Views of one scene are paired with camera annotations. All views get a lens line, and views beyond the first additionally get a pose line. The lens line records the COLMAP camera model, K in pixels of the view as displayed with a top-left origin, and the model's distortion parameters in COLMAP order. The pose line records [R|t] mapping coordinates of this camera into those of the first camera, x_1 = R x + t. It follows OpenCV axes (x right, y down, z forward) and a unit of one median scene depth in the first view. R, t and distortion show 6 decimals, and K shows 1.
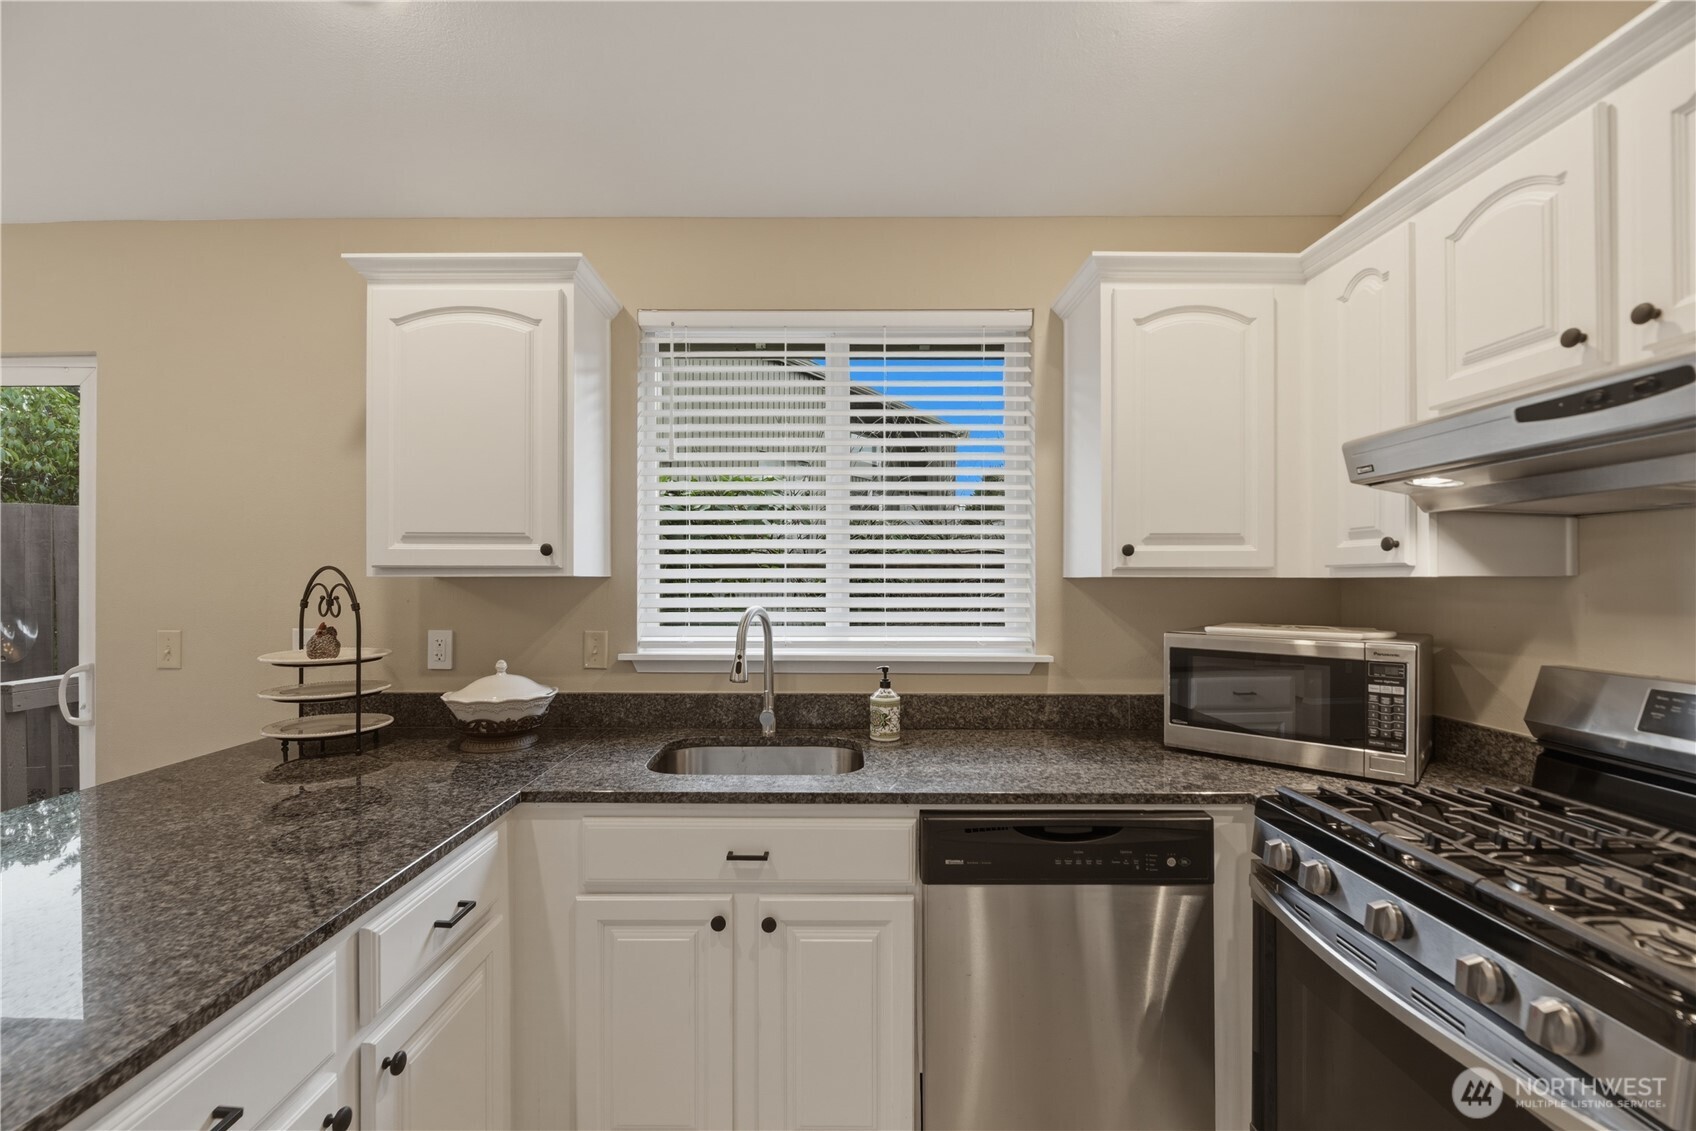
lens RADIAL K [[707.6, 0, 839.2], [0, 707.6, 580.7], [0, 0, 1]] dist [-0.002688, -0.002969]
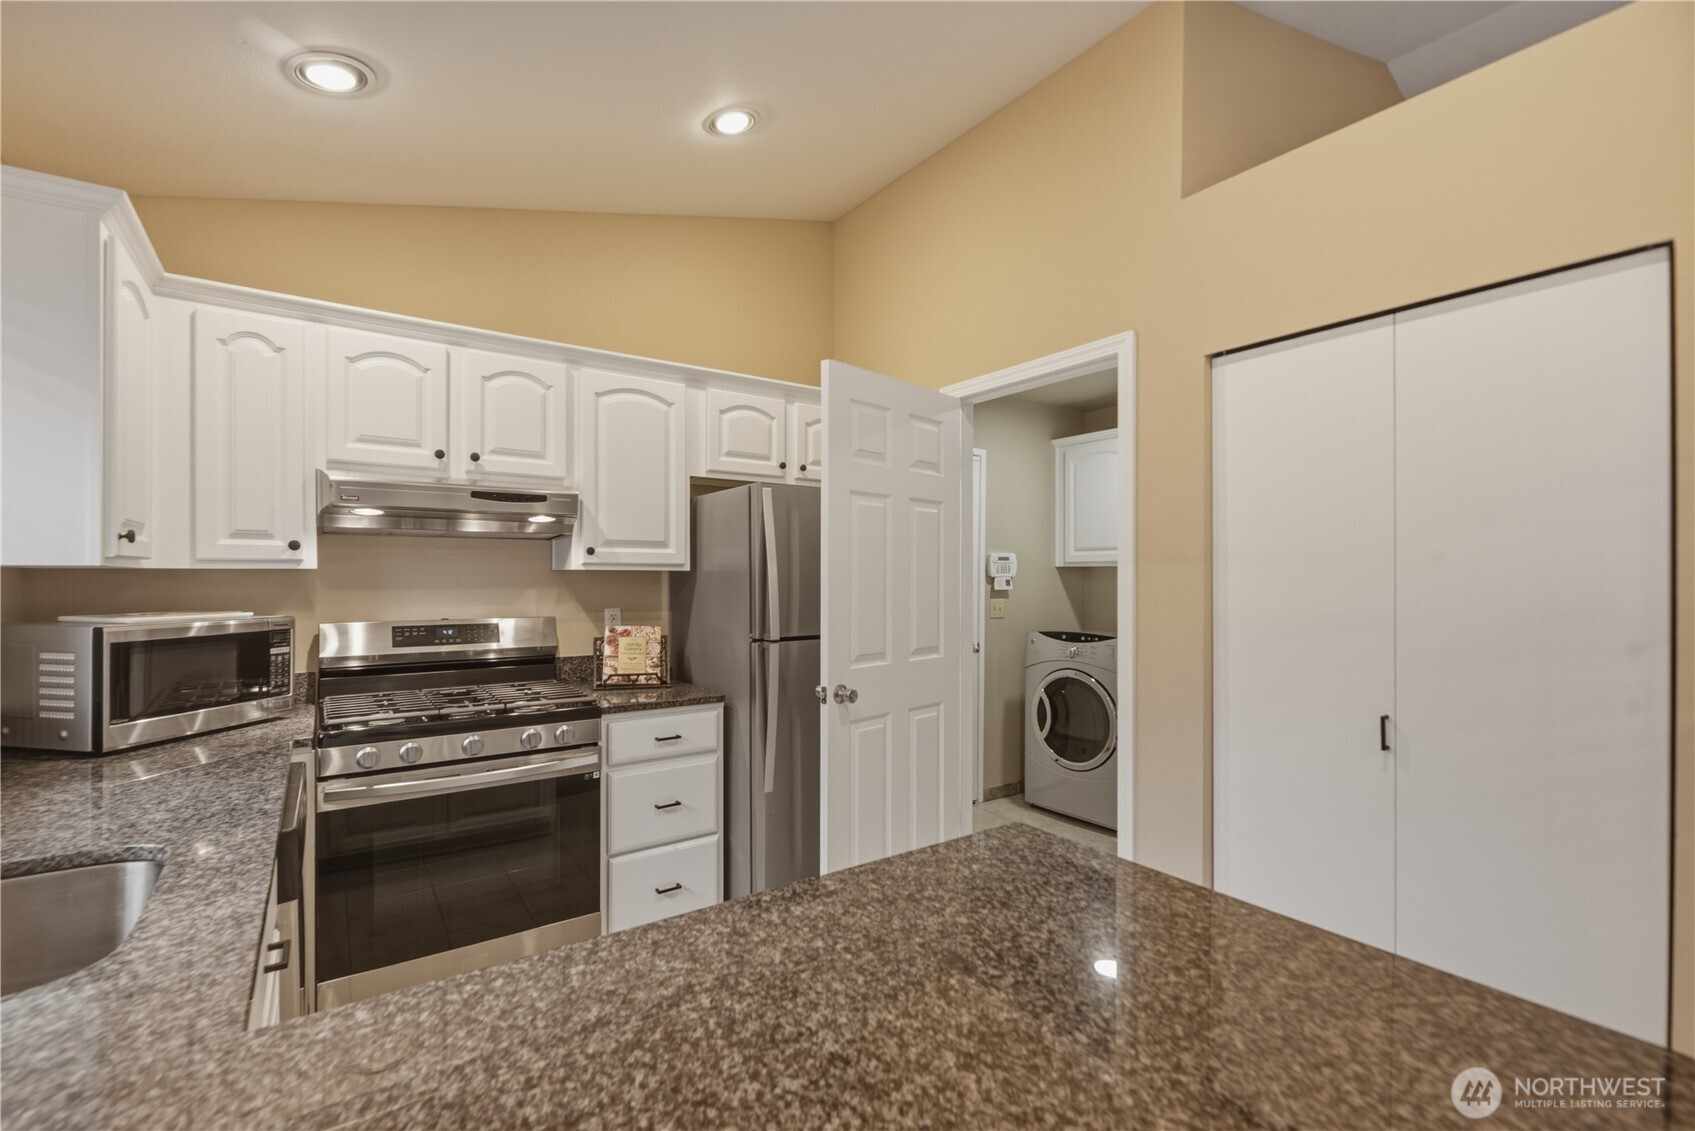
lens RADIAL K [[735.4, 0, 837.1], [0, 735.4, 574.1], [0, 0, 1]] dist [0.001516, 0.000003]
pose [[-0.573775, 0.000164, 0.819013, -0.865710], [-0.002692, 0.999994, -0.002086, 0.005131], [-0.819009, -0.003402, -0.573771, 0.787483]]
